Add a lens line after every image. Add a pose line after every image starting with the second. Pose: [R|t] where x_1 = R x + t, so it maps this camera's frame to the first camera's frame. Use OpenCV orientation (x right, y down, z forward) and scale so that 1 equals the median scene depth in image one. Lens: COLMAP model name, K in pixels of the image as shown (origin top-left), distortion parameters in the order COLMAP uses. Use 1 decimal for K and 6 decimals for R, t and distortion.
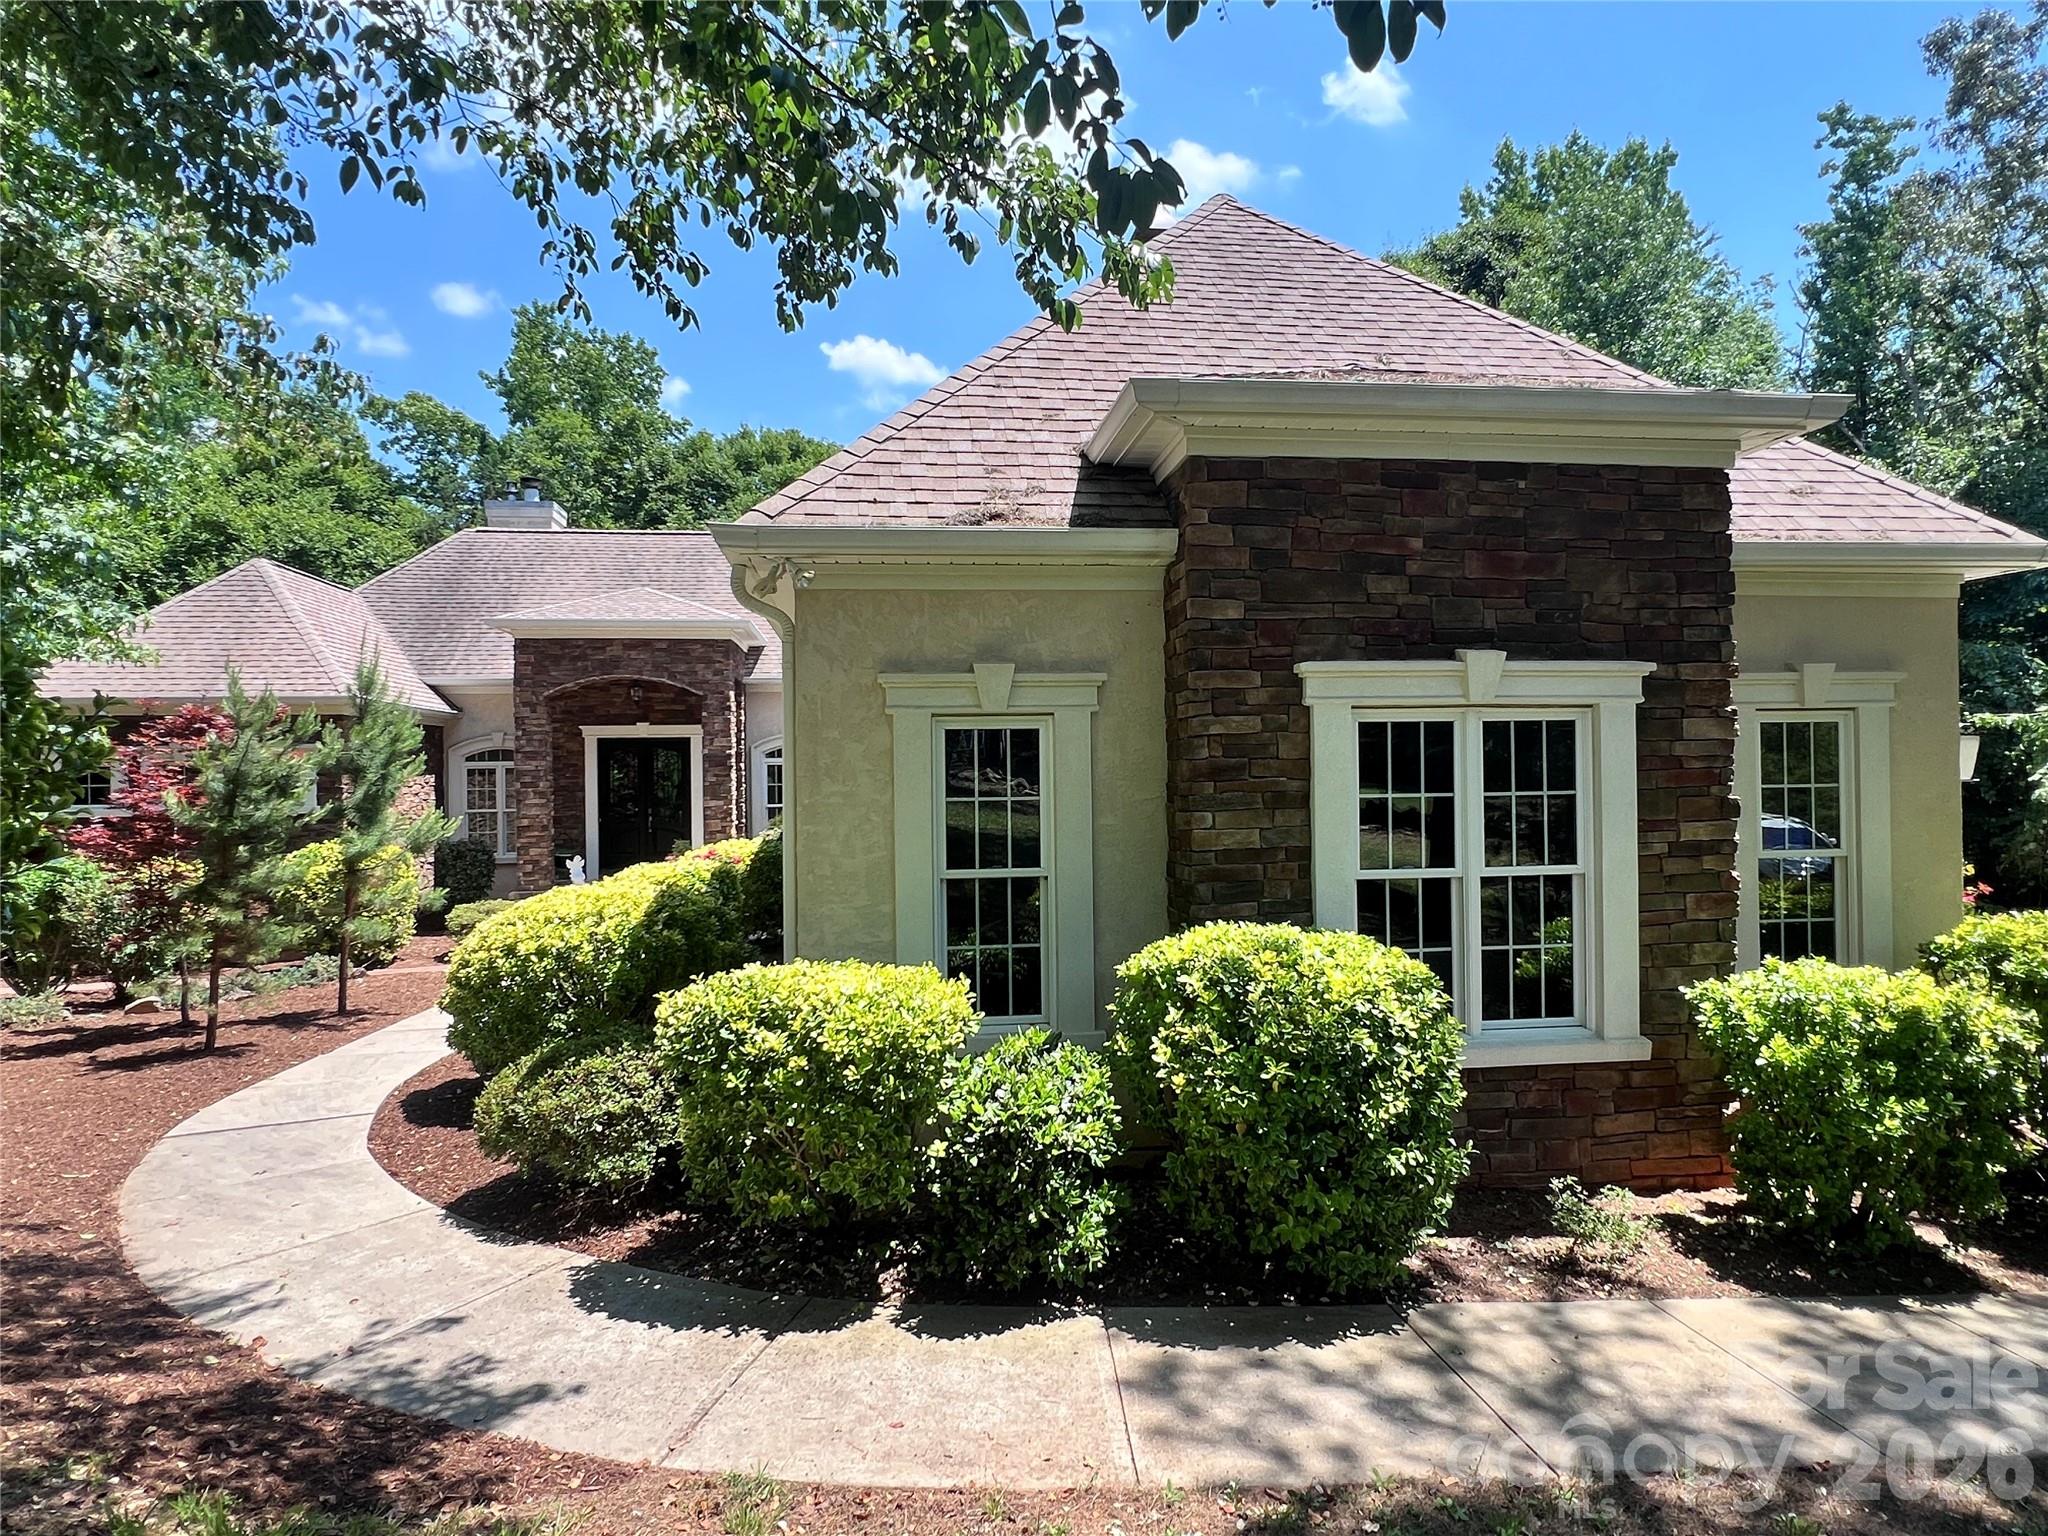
lens RADIAL K [[1143.1, 0, 1024.0], [0, 1143.1, 768.0], [0, 0, 1]] dist [0.014889, 0.002359]
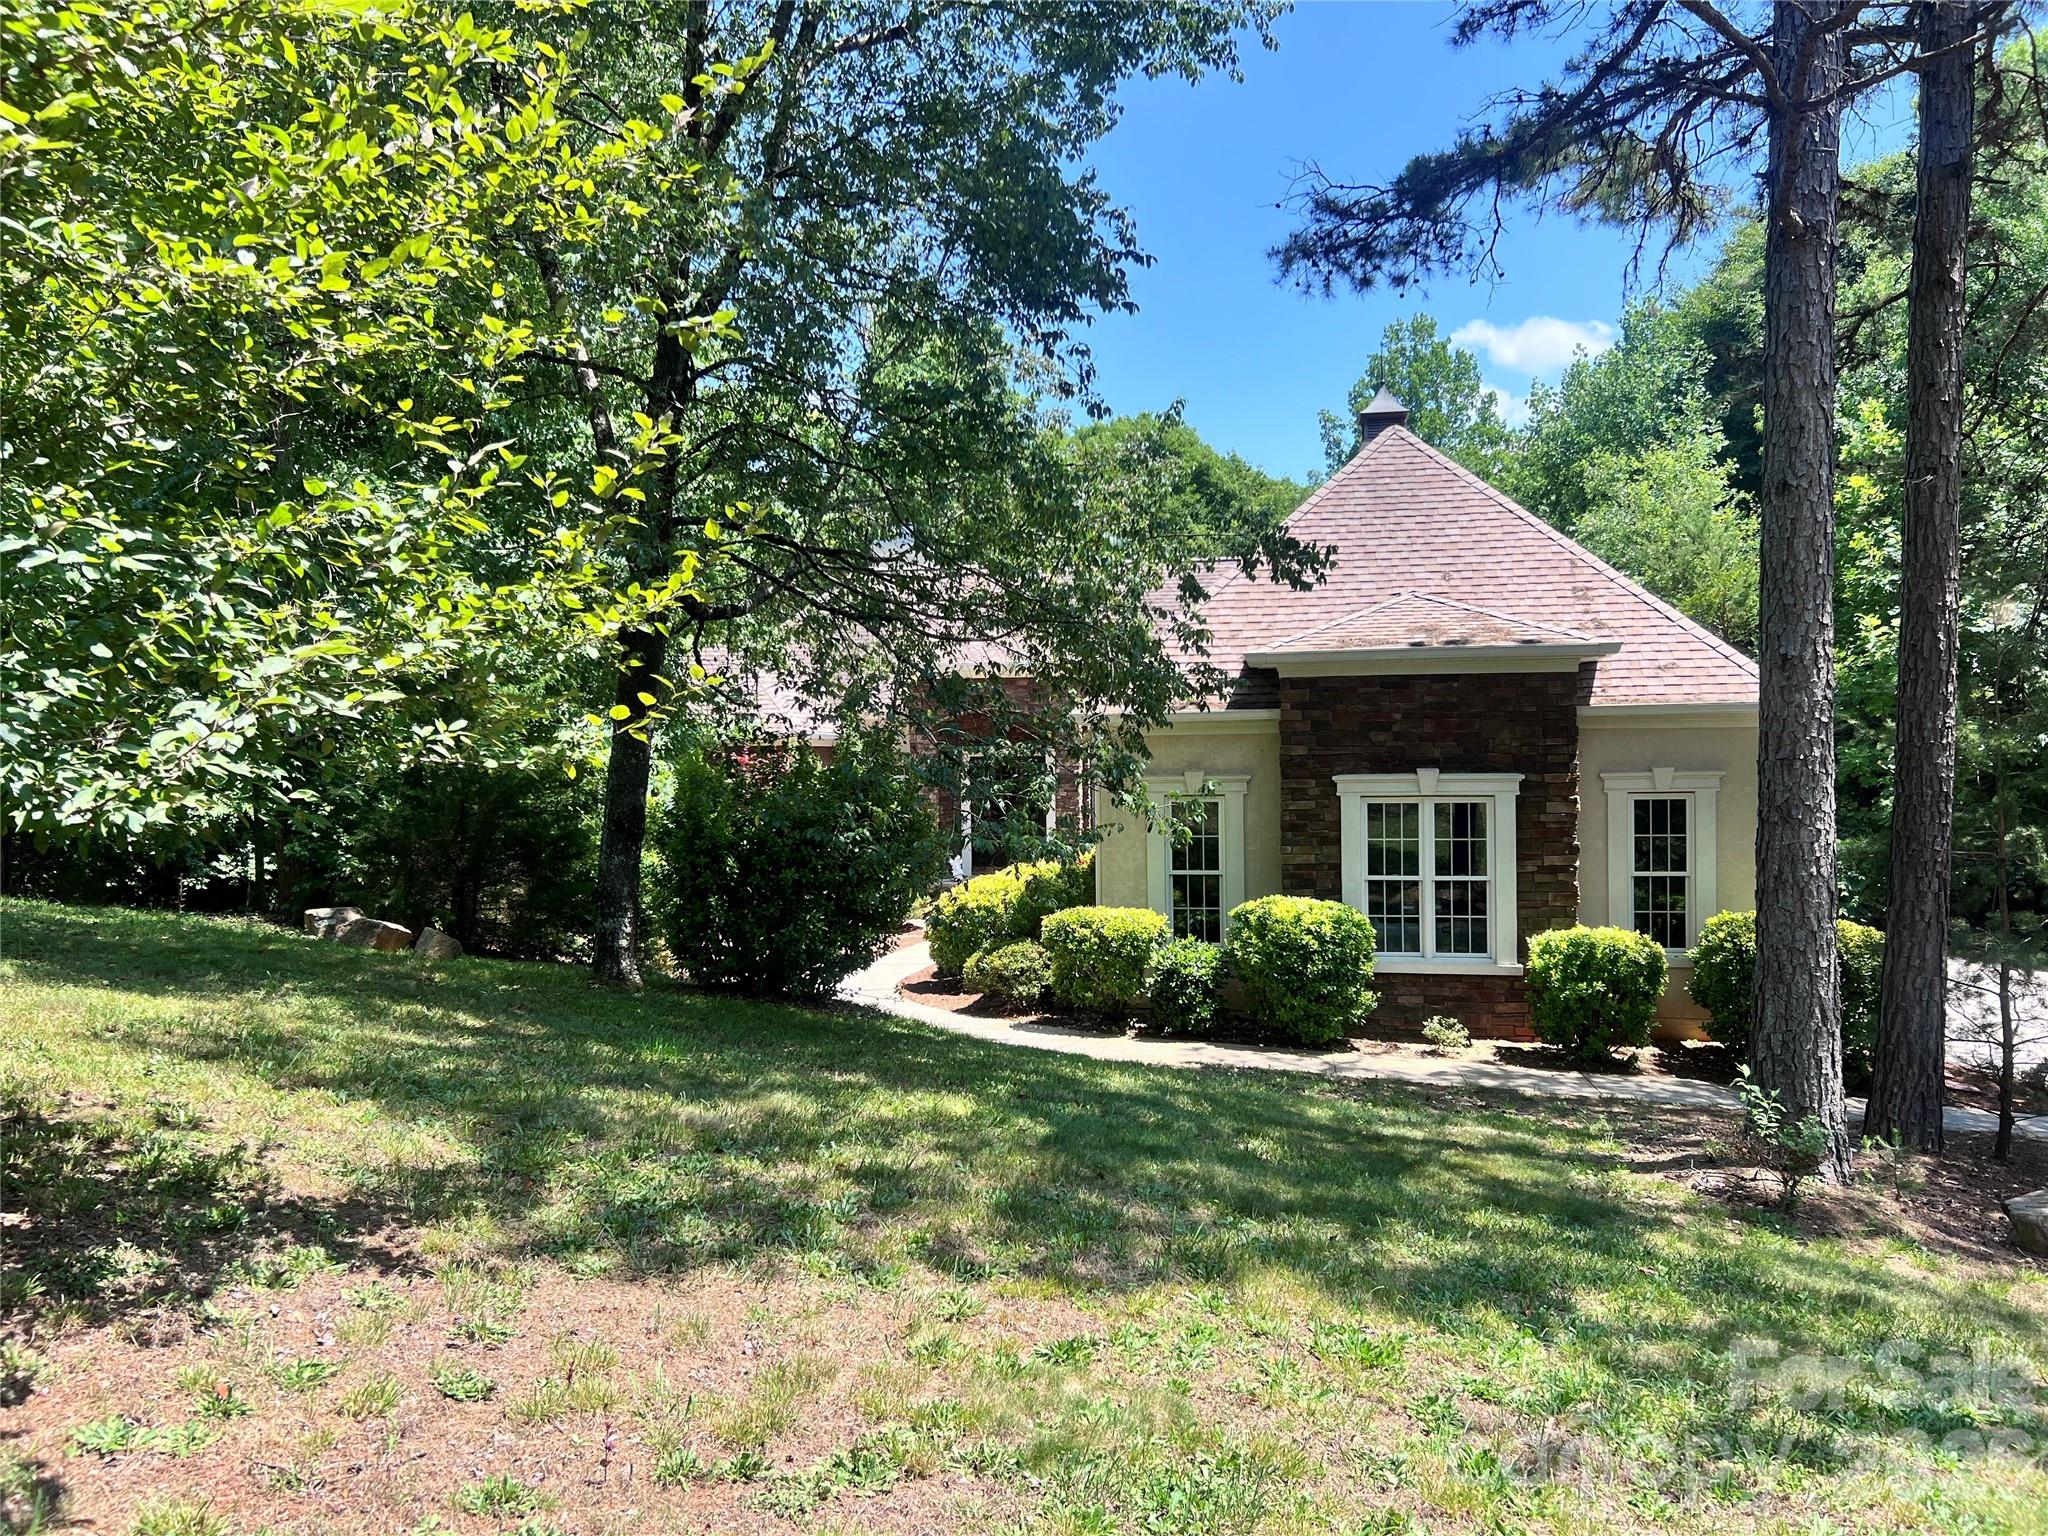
lens RADIAL K [[1564.5, 0, 1024.0], [0, 1564.5, 768.0], [0, 0, 1]] dist [0.066406, 0.000309]
pose [[0.958122, 0.006793, -0.286280, 0.492028], [-0.001370, 0.999816, 0.019141, -0.151777], [0.286357, -0.017947, 0.957955, -1.816109]]
